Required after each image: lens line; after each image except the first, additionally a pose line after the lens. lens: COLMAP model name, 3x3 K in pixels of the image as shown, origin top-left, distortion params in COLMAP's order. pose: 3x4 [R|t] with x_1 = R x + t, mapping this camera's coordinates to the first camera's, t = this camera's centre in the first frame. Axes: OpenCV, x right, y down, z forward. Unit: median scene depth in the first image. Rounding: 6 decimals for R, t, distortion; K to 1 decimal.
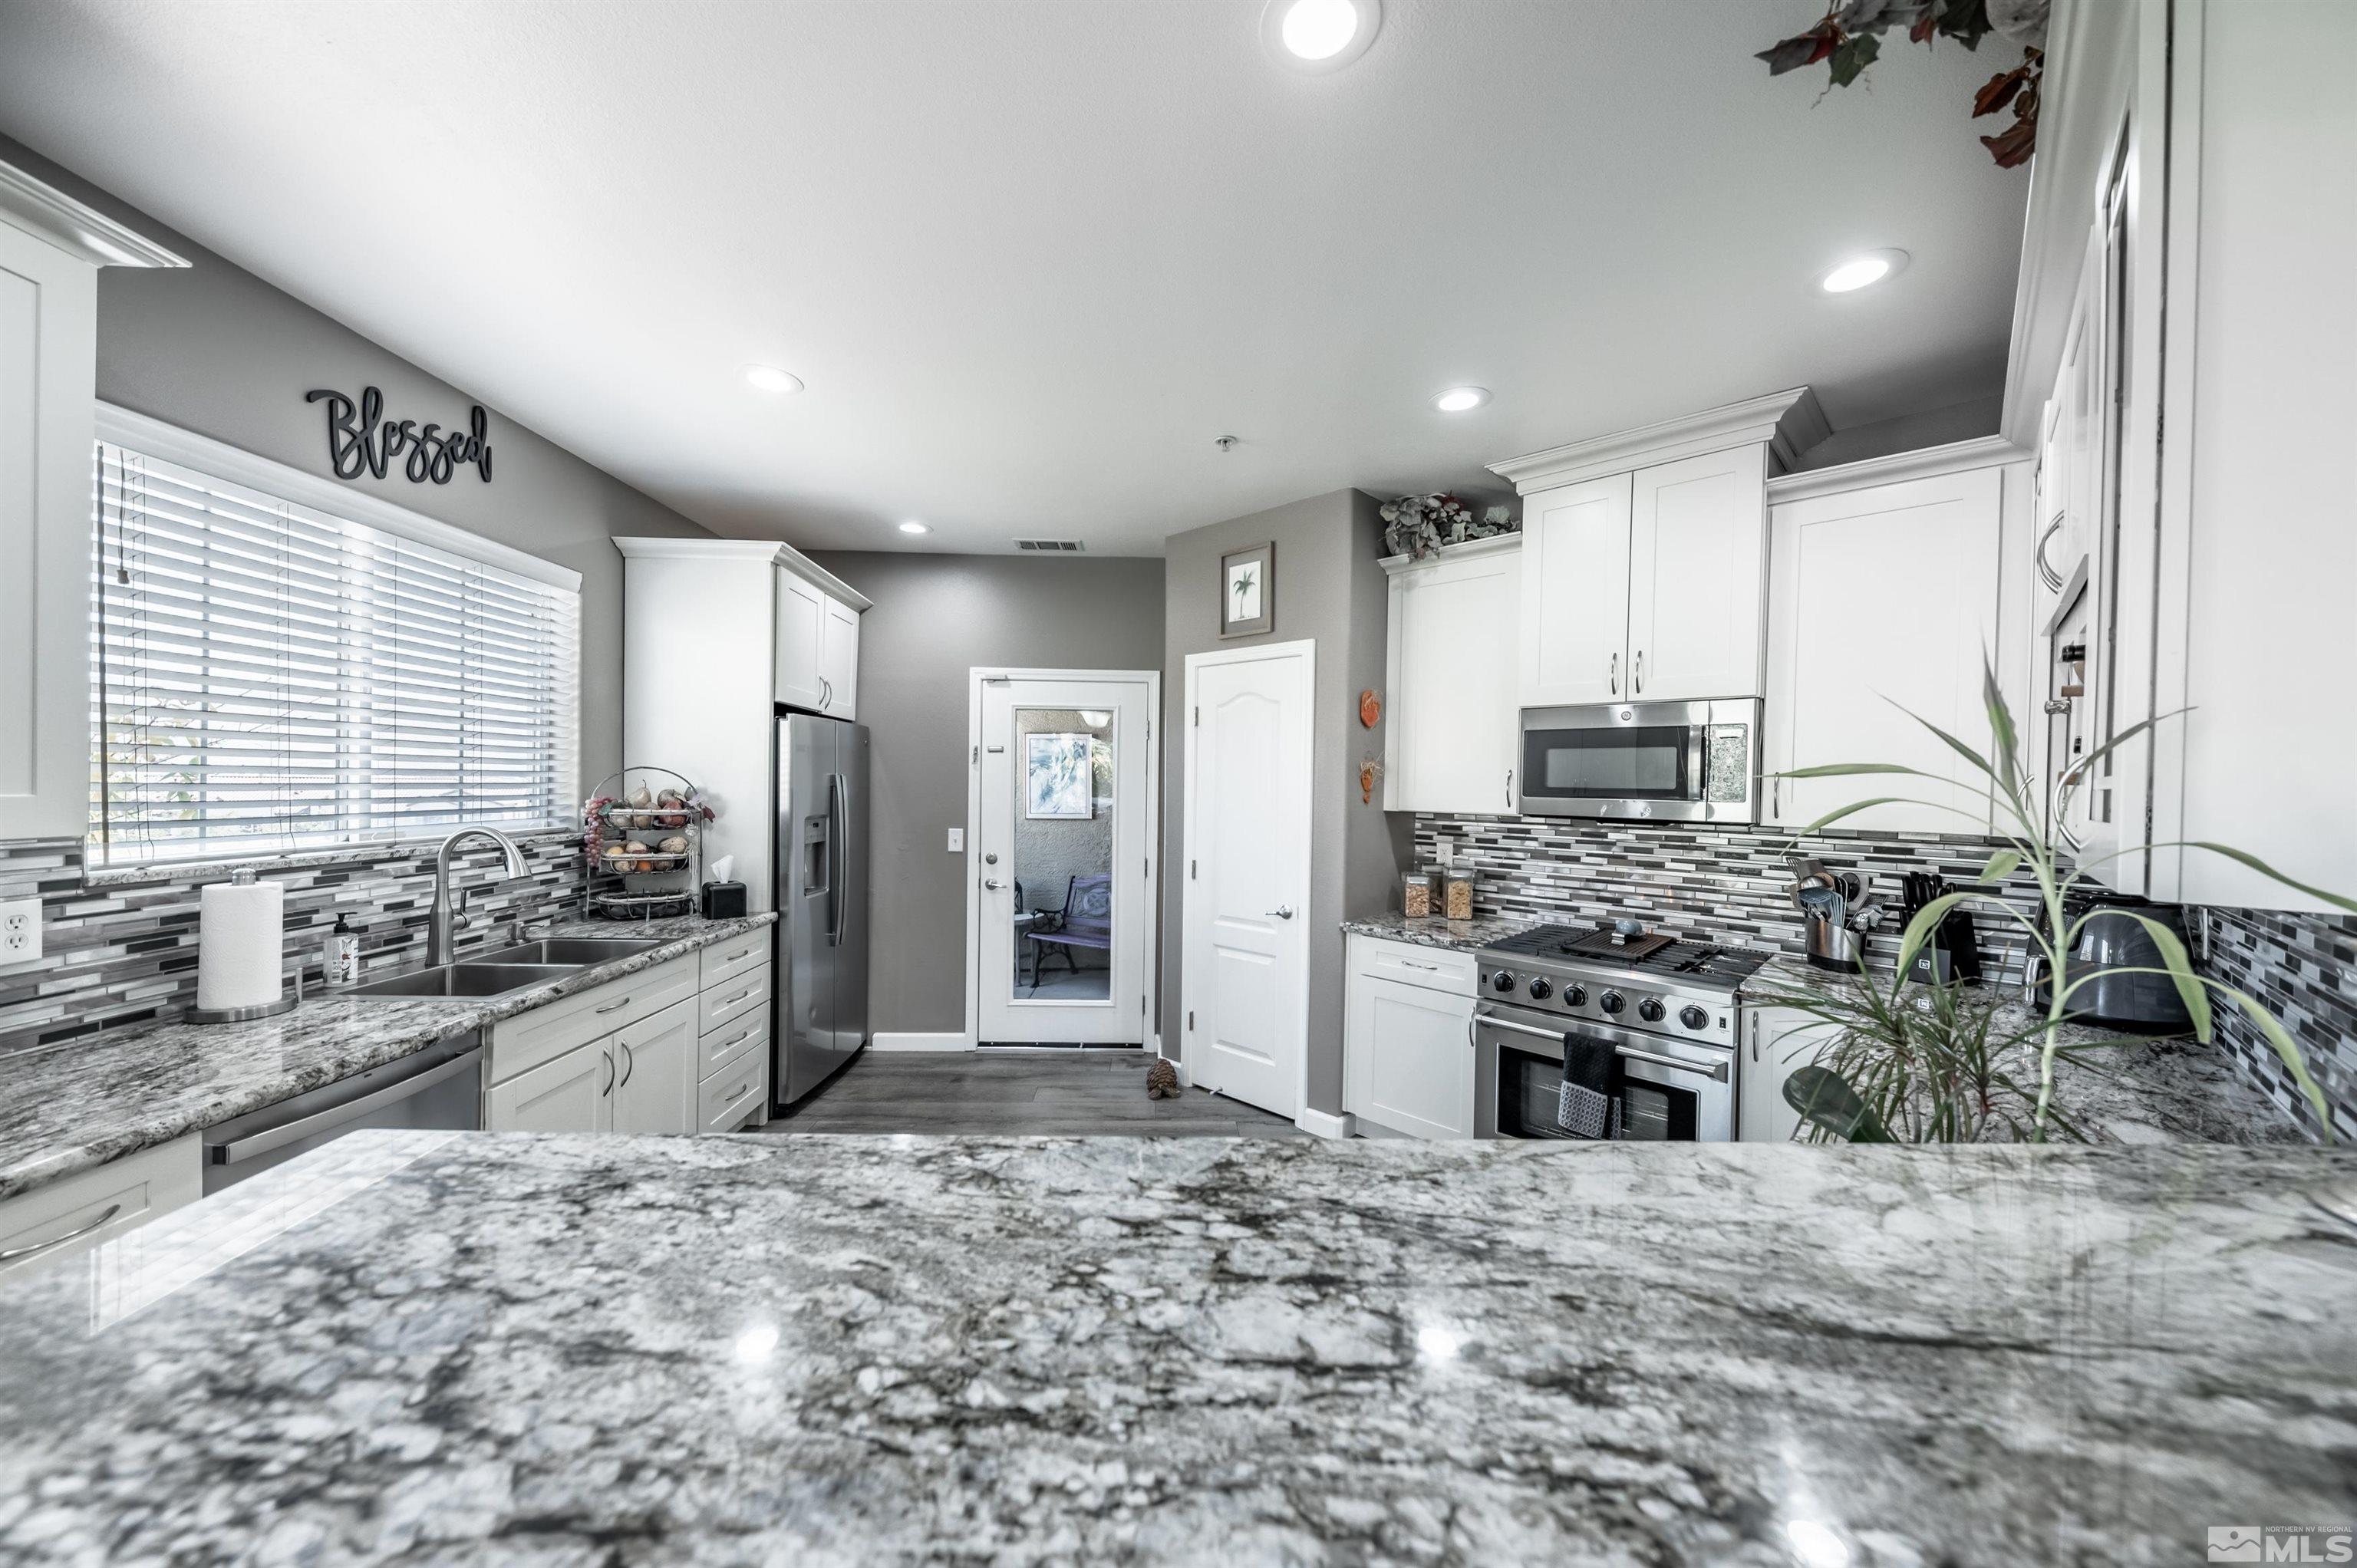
lens RADIAL K [[811.4, 0, 1174.6], [0, 811.4, 792.7], [0, 0, 1]] dist [0.001719, -0.000024]
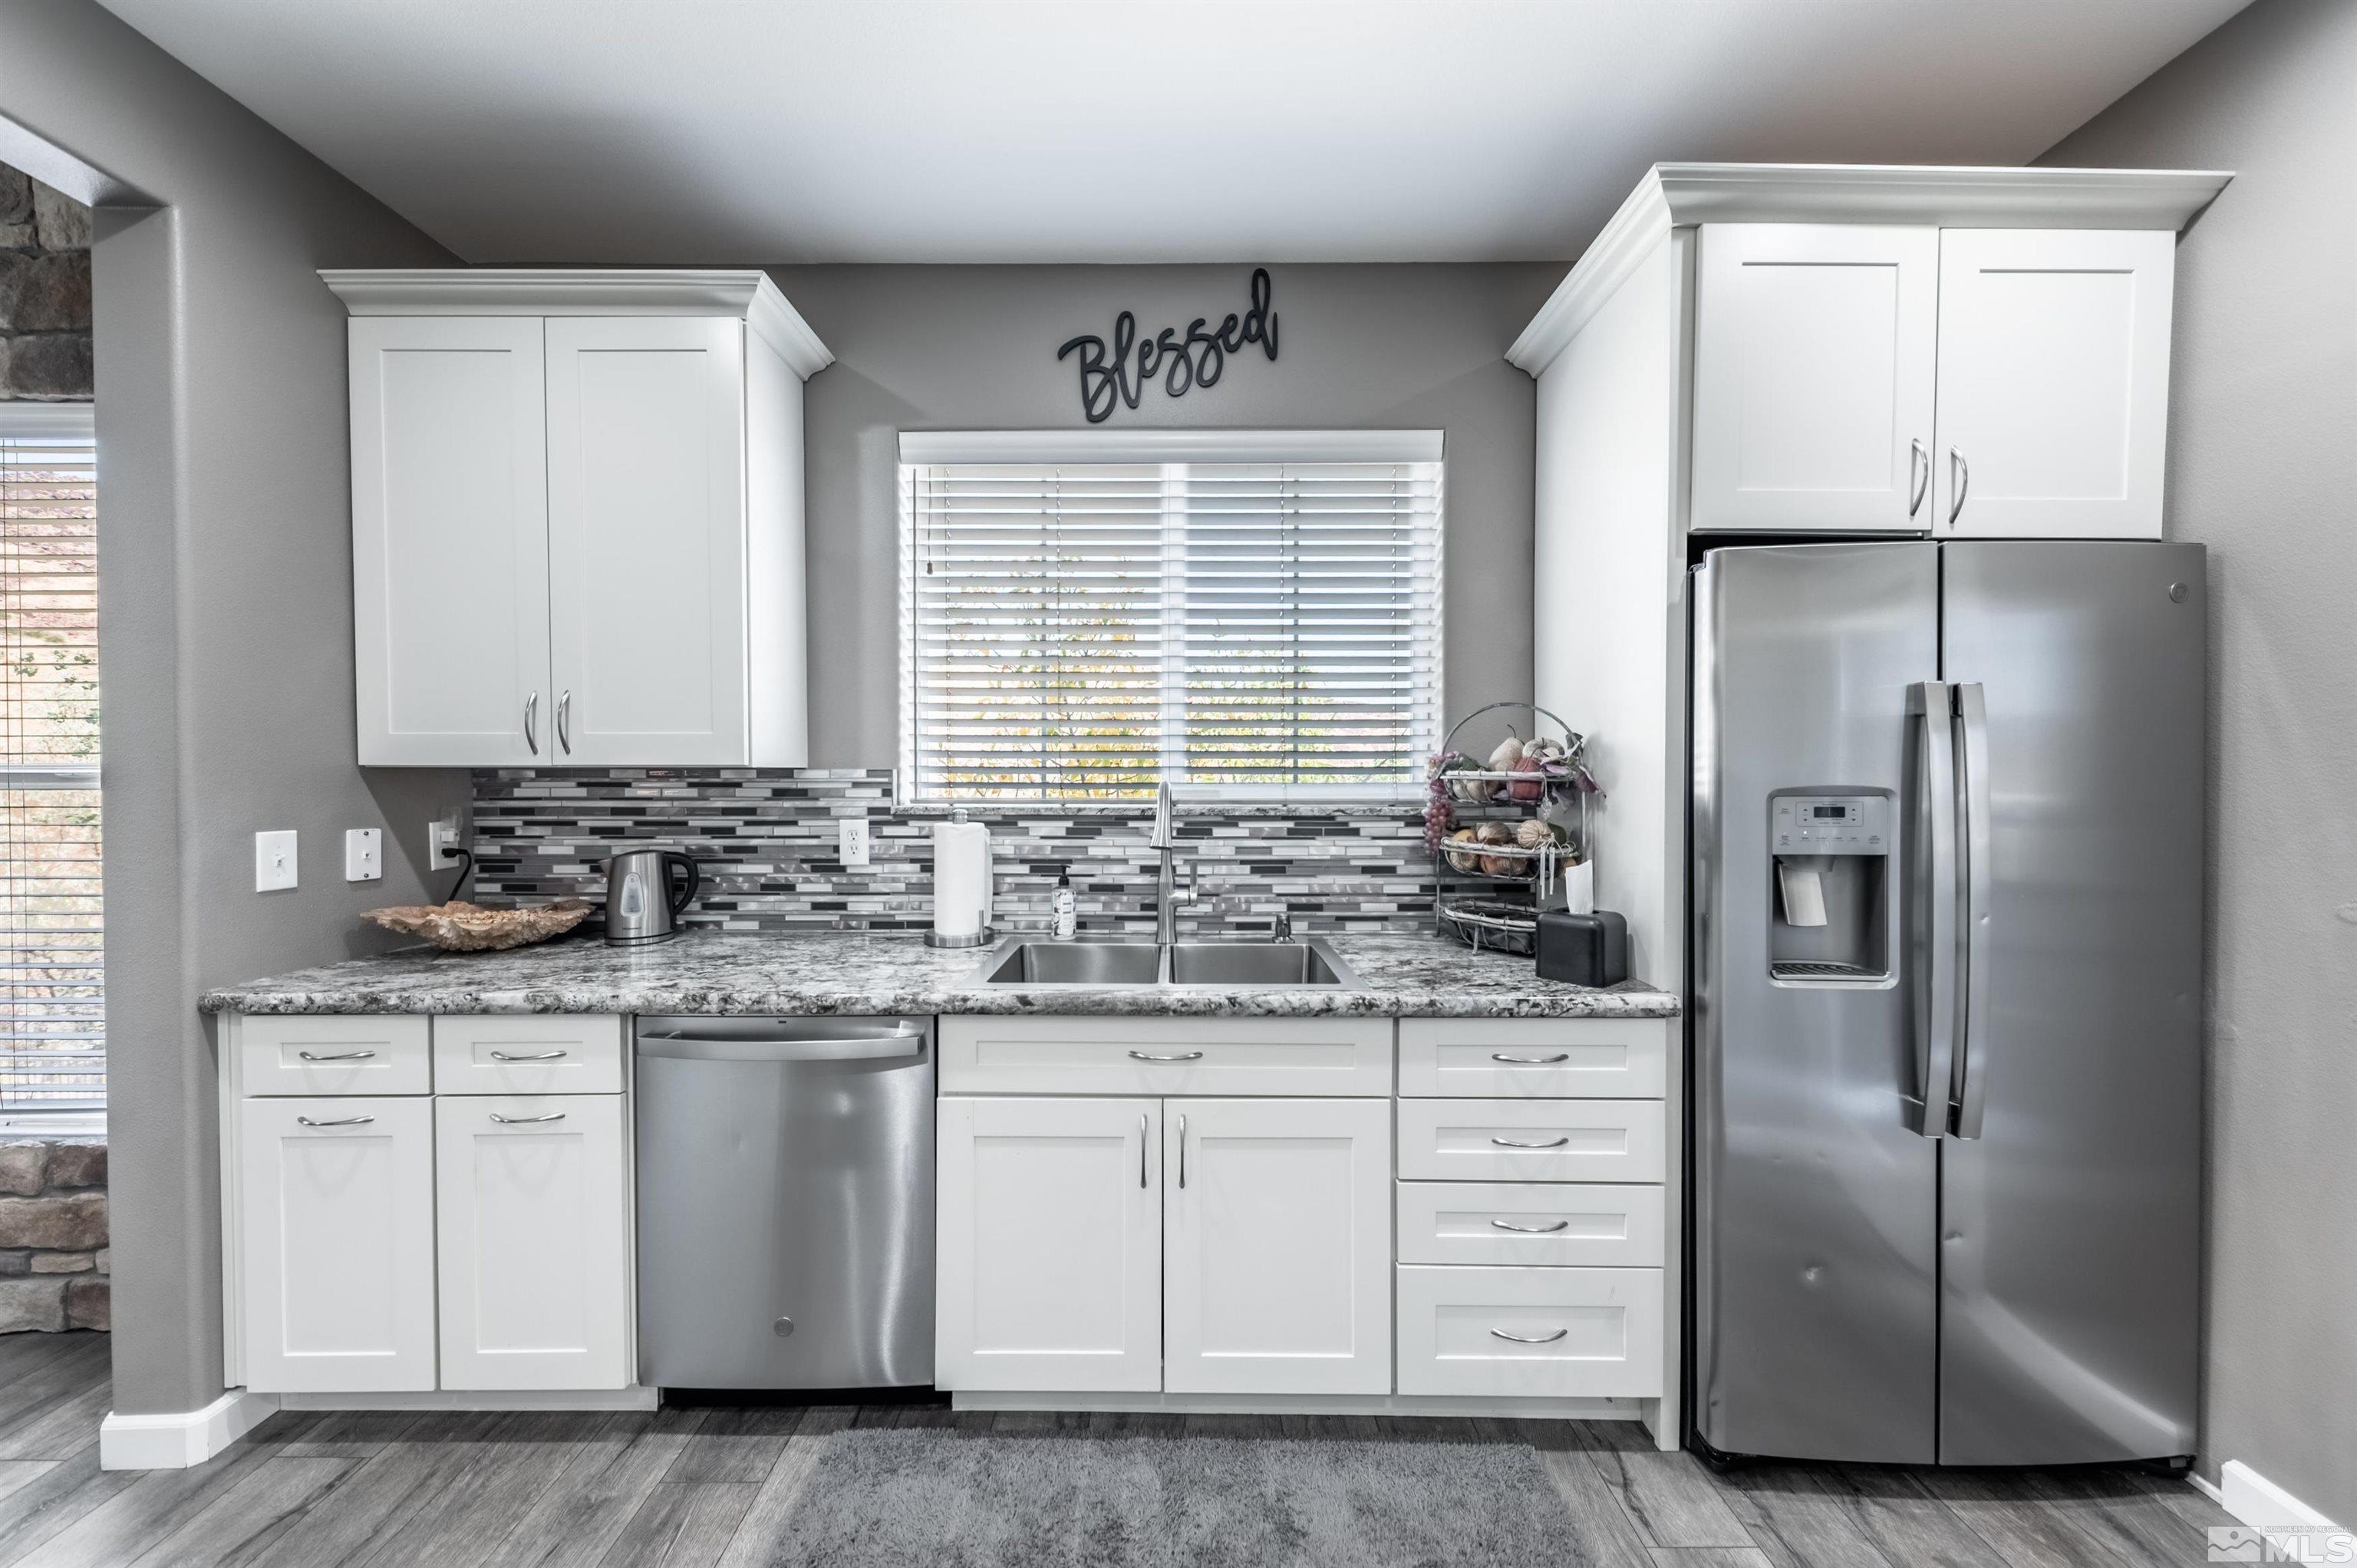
lens RADIAL K [[818.5, 0, 1173.9], [0, 818.5, 791.6], [0, 0, 1]] dist [0.001872, -0.000073]
pose [[-0.025998, -0.002592, -0.999659, -0.029349], [-0.013216, 0.999910, -0.002249, 0.039767], [0.999575, 0.013153, -0.026030, 0.766526]]
